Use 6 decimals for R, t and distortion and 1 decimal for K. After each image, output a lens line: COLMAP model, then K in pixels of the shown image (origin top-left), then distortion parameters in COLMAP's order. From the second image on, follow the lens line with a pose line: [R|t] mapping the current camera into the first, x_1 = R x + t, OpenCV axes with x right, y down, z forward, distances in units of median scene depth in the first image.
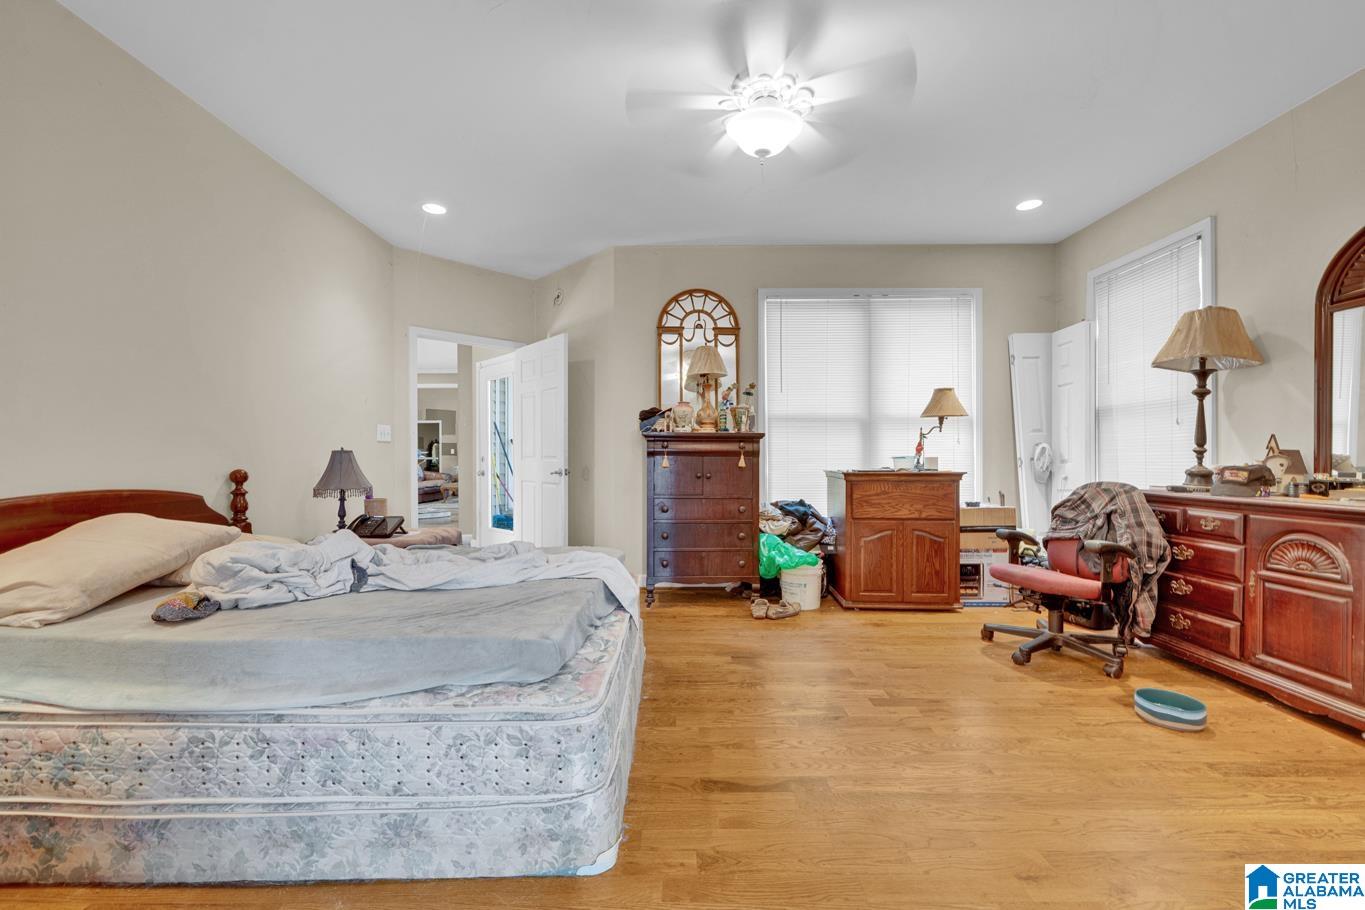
lens RADIAL K [[534.4, 0, 676.6], [0, 534.4, 459.8], [0, 0, 1]] dist [-0.000260, -0.000021]
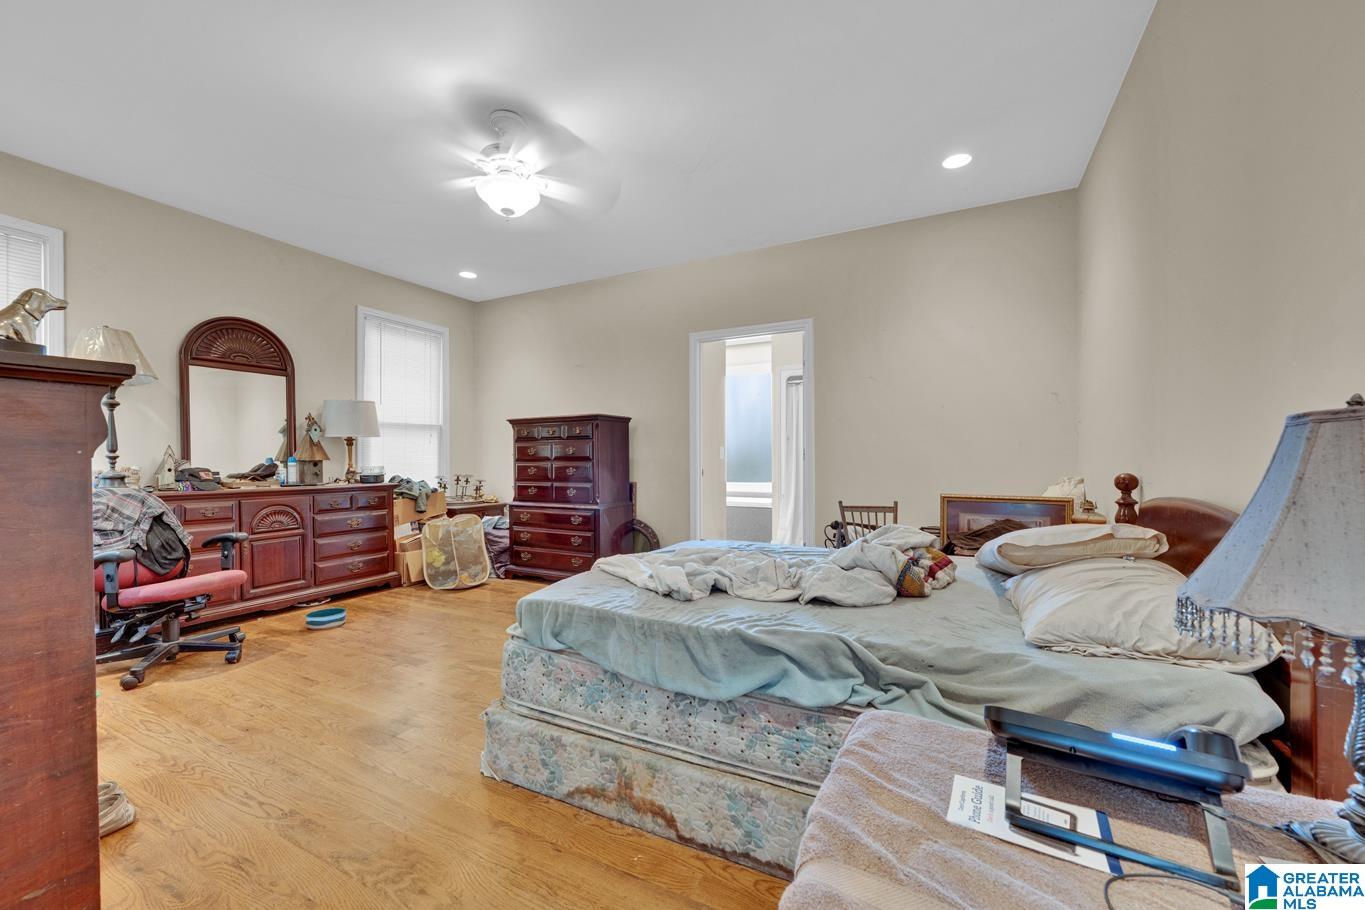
lens RADIAL K [[534.4, 0, 680.7], [0, 534.4, 458.5], [0, 0, 1]] dist [-0.000260, -0.000021]
pose [[-0.884888, 0.012433, 0.465638, -0.682401], [0.013026, 0.999913, -0.001944, 0.006266], [-0.465622, 0.004345, -0.884973, 1.729901]]
